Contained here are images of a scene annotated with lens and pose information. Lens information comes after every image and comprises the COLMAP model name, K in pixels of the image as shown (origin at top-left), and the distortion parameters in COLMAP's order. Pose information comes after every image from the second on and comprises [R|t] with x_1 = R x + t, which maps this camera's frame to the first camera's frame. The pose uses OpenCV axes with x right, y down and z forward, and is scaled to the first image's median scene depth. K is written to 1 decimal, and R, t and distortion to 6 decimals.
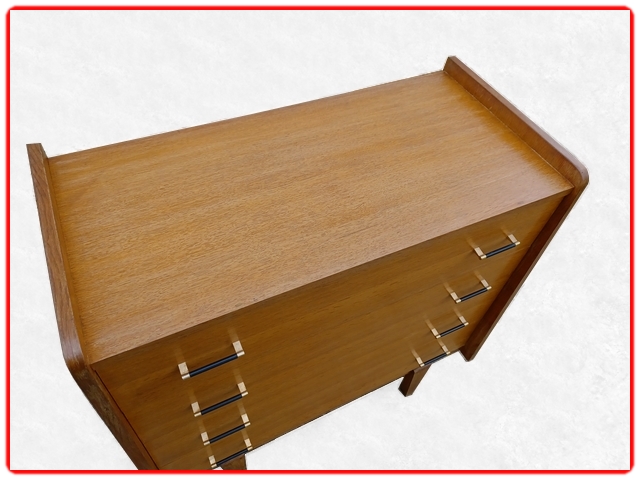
lens RADIAL K [[457.2, 0, 320.0], [0, 457.2, 240.0], [0, 0, 1]] dist [-0.000947, -0.002678]
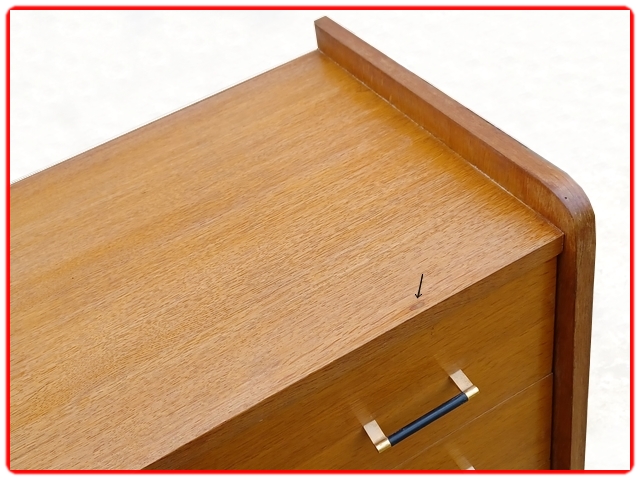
lens RADIAL K [[677.7, 0, 320.0], [0, 677.7, 240.0], [0, 0, 1]] dist [0.058893, -0.004187]
pose [[0.961987, -0.216253, -0.166777, 0.474874], [0.189368, 0.968249, -0.163197, -0.056282], [0.196774, 0.125411, 0.972395, 0.393041]]
